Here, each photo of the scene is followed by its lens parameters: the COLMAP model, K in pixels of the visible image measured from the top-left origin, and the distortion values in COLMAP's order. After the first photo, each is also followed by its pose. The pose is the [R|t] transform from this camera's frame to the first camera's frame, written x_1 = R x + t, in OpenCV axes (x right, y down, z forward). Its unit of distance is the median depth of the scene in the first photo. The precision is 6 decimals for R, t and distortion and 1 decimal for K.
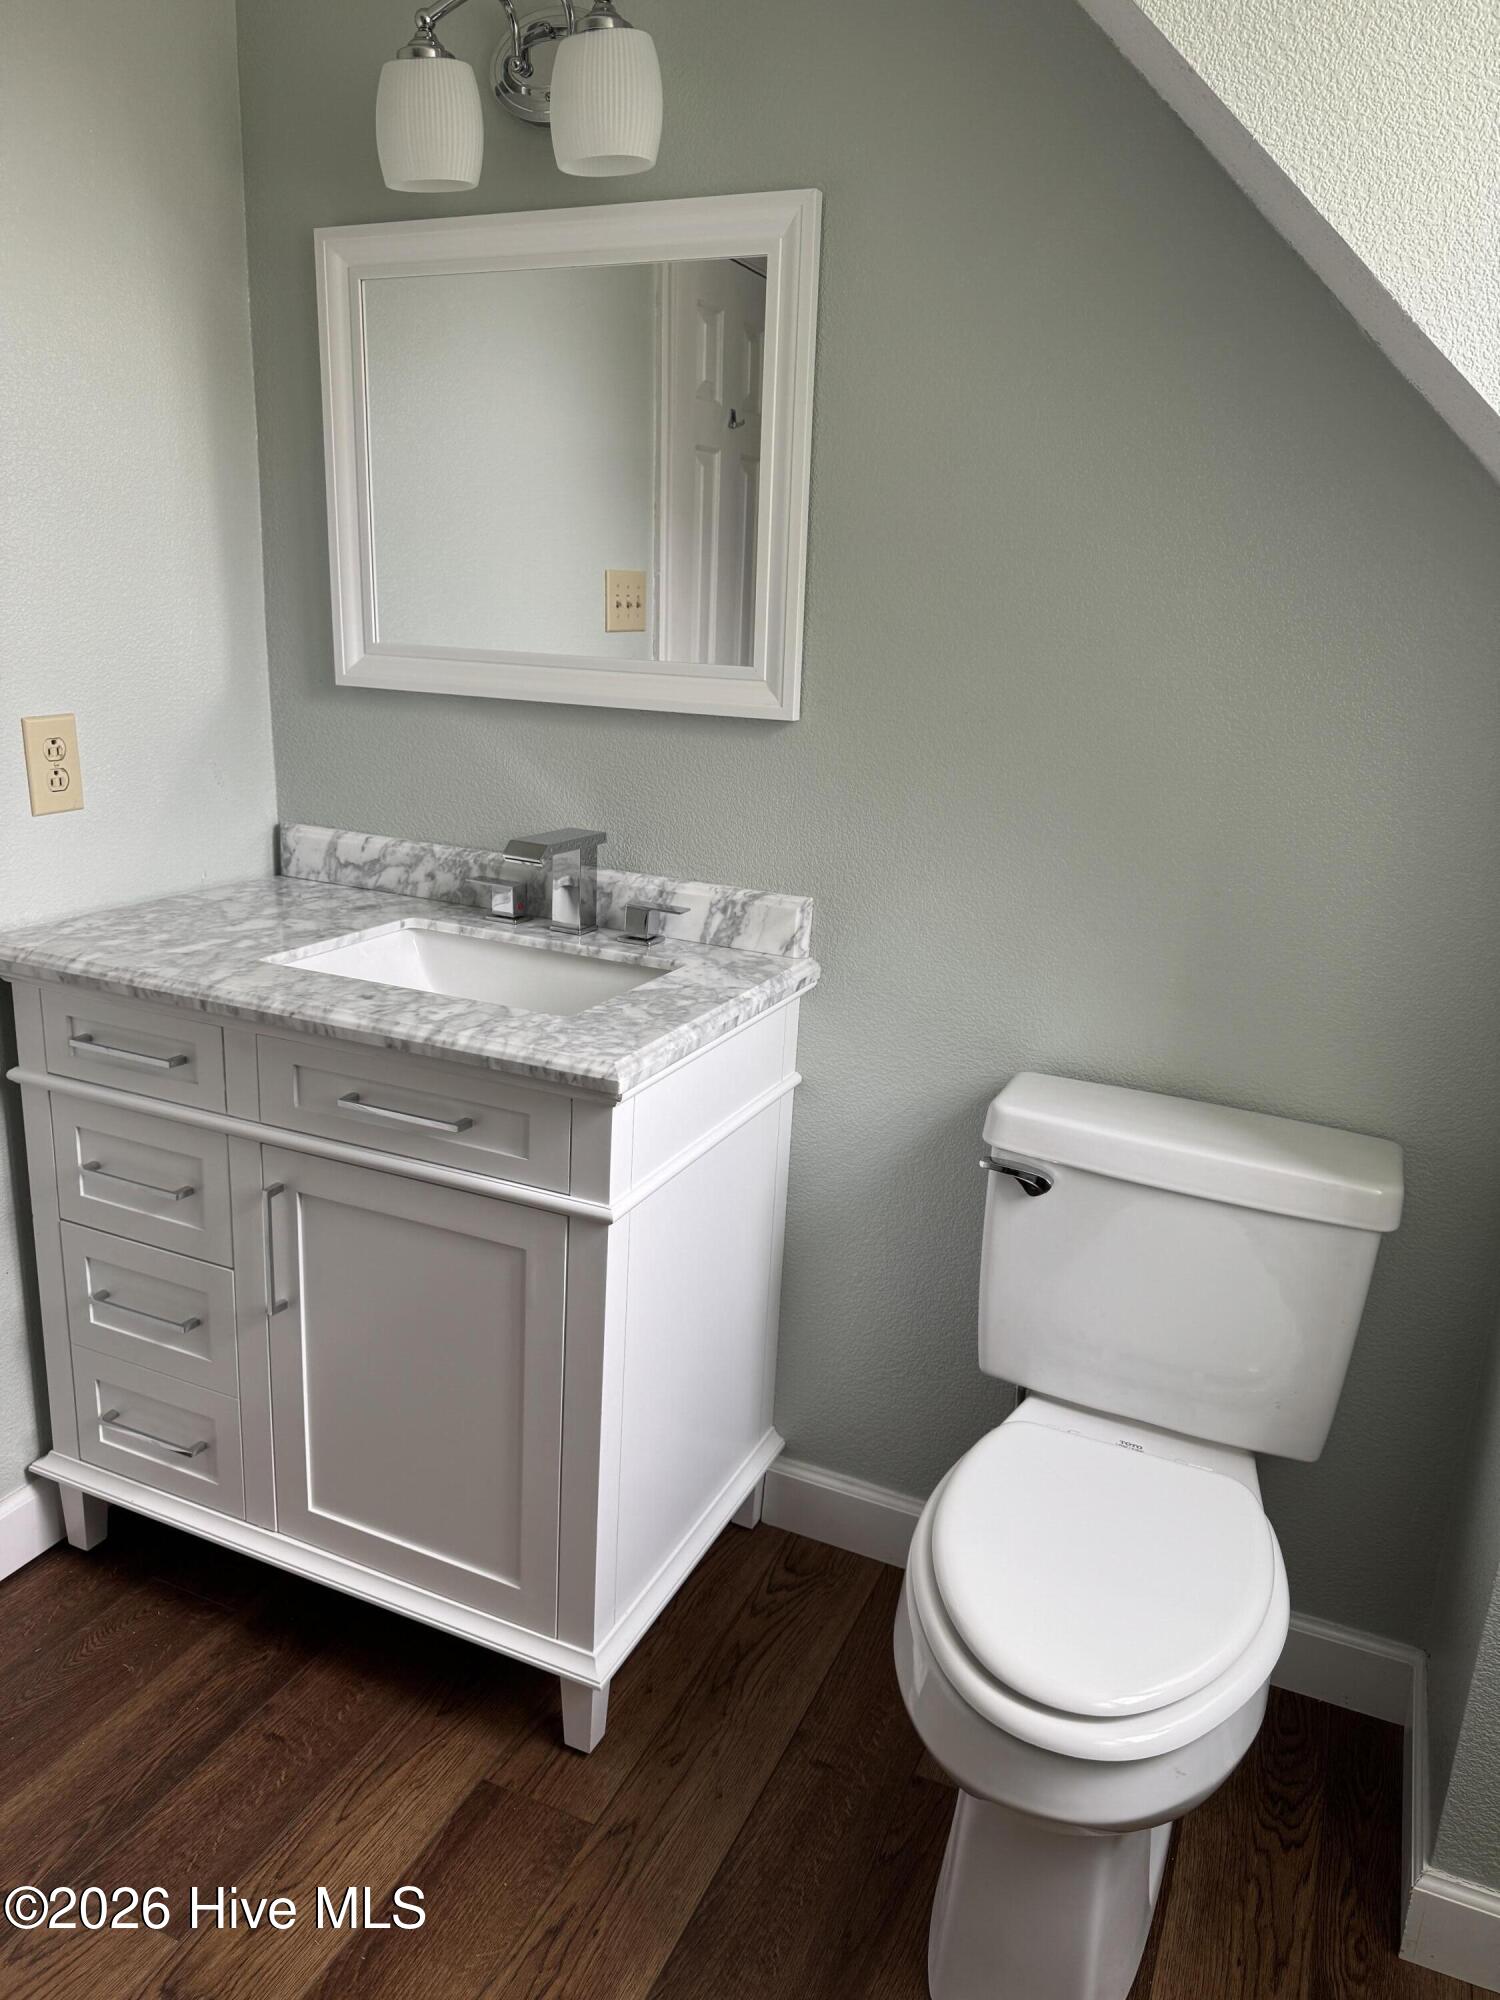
lens RADIAL K [[1437.6, 0, 750.0], [0, 1437.6, 1000.0], [0, 0, 1]] dist [0.038834, -0.036422]
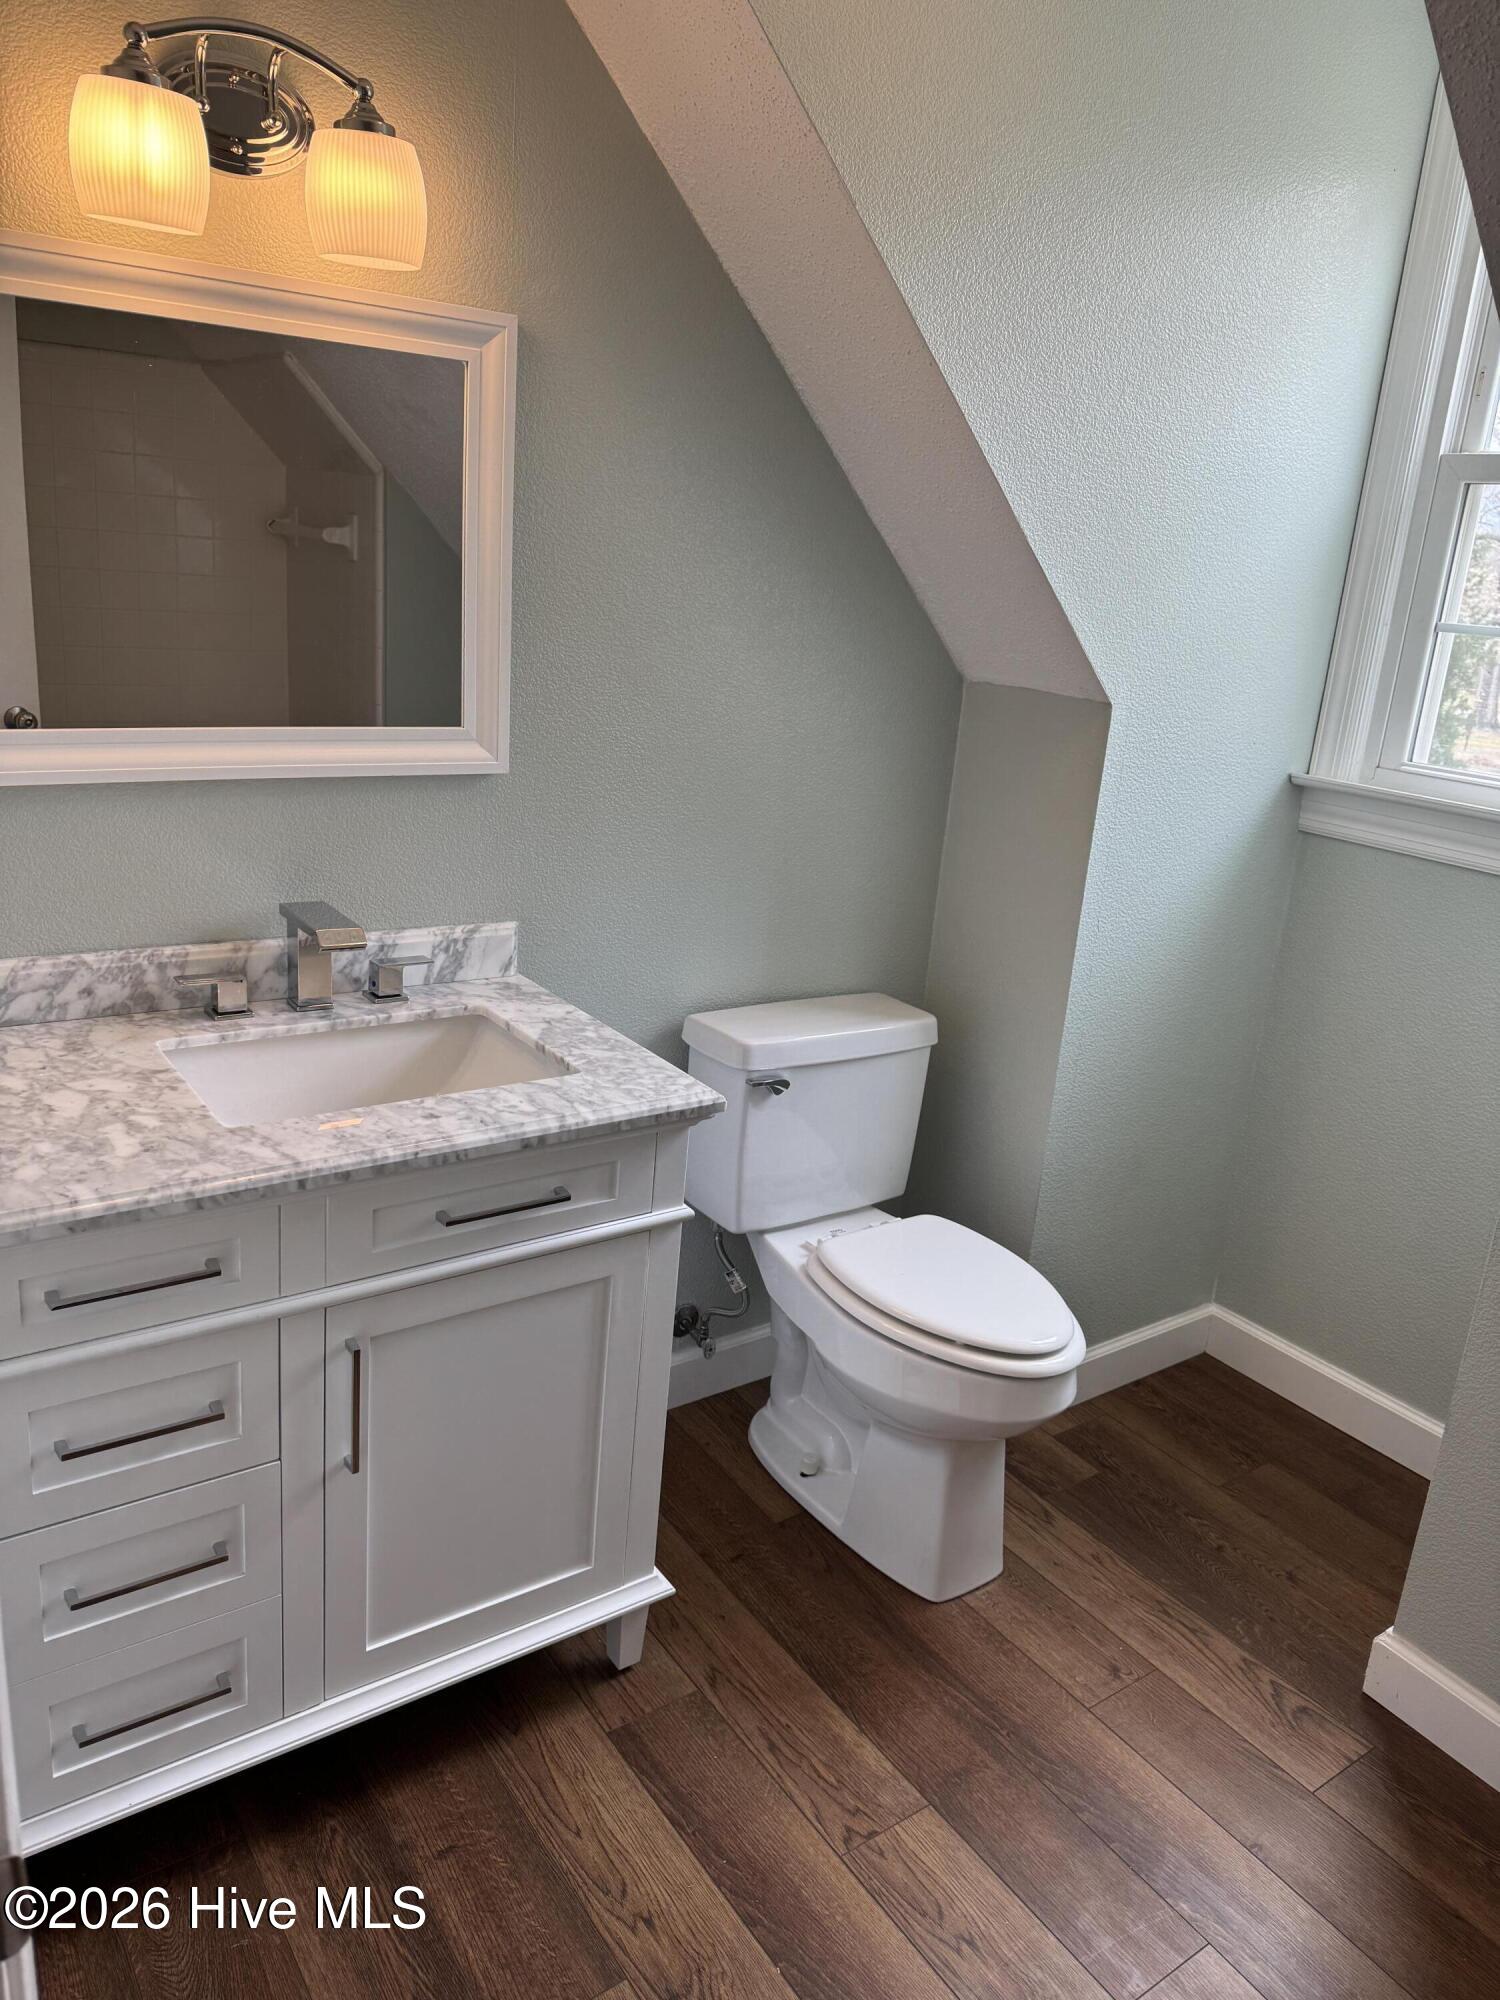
lens RADIAL K [[1437.6, 0, 750.0], [0, 1437.6, 1000.0], [0, 0, 1]] dist [0.038834, -0.036422]
pose [[0.510845, -0.262210, 0.818708, -0.897510], [0.176335, 0.964059, 0.198735, -0.226091], [-0.841394, 0.042844, 0.538722, 0.257703]]
